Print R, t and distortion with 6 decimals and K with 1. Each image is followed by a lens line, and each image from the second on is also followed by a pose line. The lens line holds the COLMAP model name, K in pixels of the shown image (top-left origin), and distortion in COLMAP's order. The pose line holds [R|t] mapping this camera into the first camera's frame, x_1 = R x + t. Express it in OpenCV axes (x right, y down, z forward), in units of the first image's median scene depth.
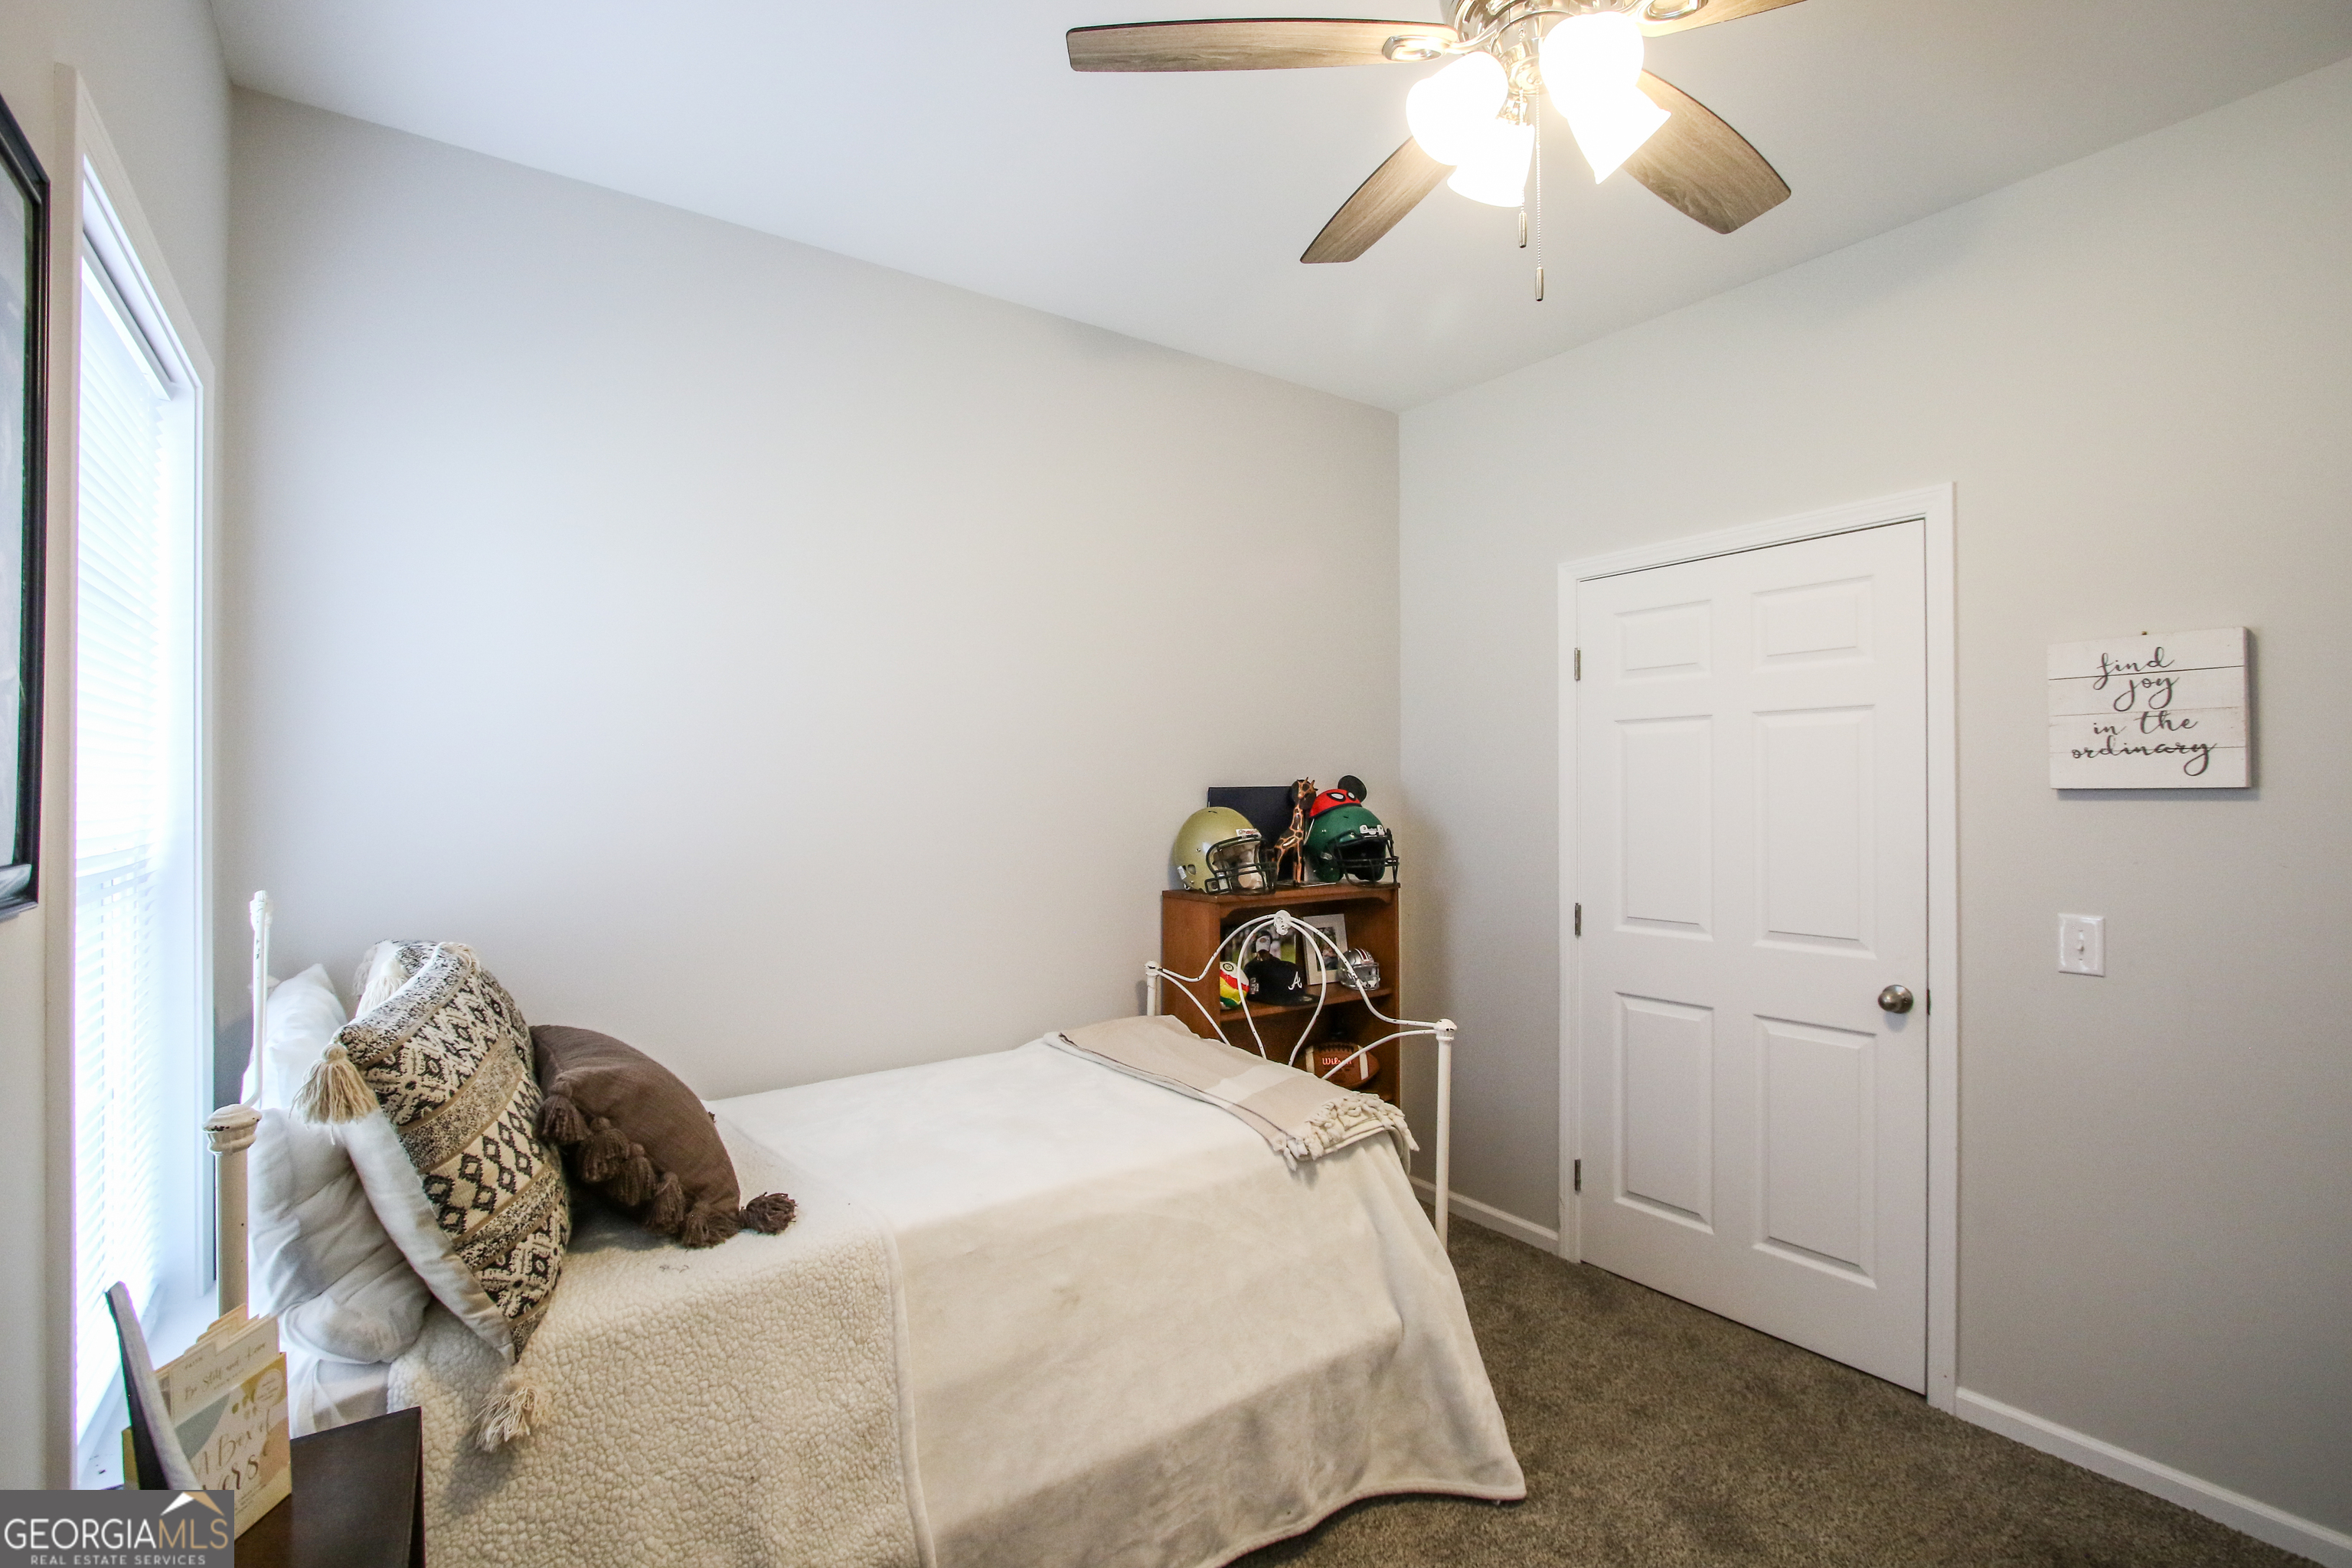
lens RADIAL K [[1119.0, 0, 1167.2], [0, 1119.0, 780.0], [0, 0, 1]] dist [-0.001122, 0.000854]
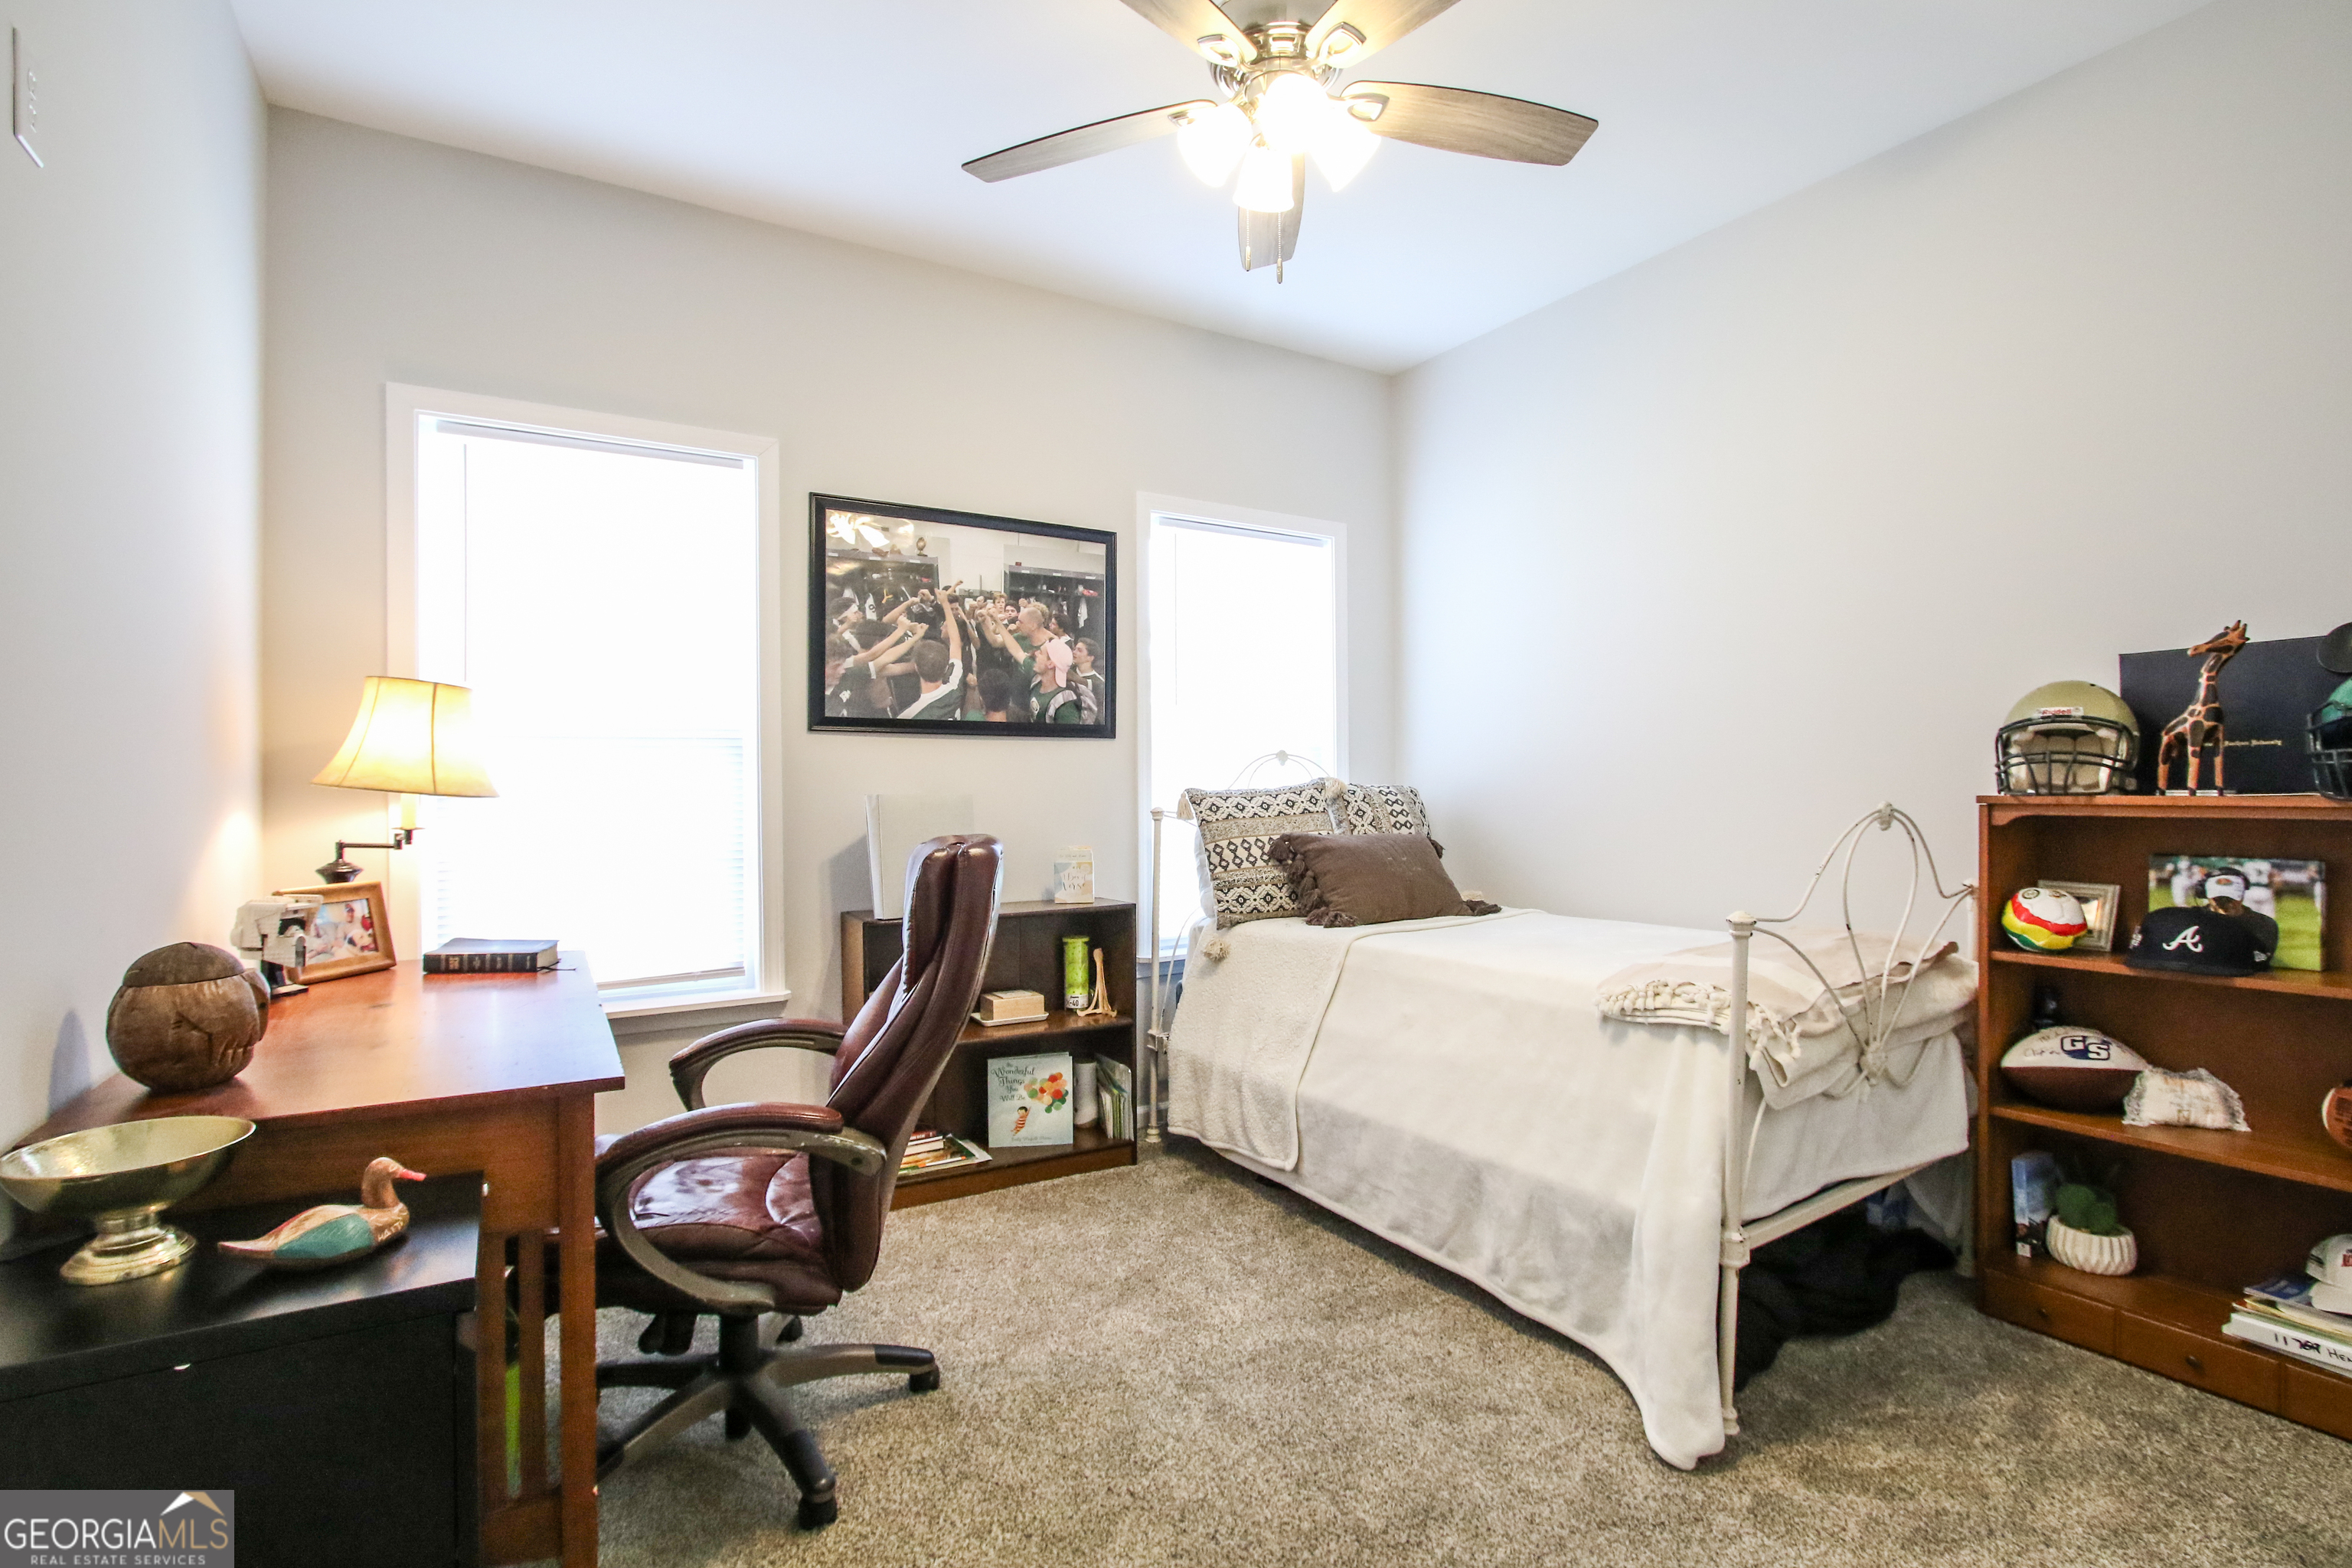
lens RADIAL K [[1119.0, 0, 1167.2], [0, 1119.0, 780.0], [0, 0, 1]] dist [-0.001122, 0.000854]
pose [[-0.085509, -0.000403, -0.996337, 1.138694], [0.011754, 0.999930, -0.001413, 0.115529], [0.996268, -0.011832, -0.085498, 0.663358]]
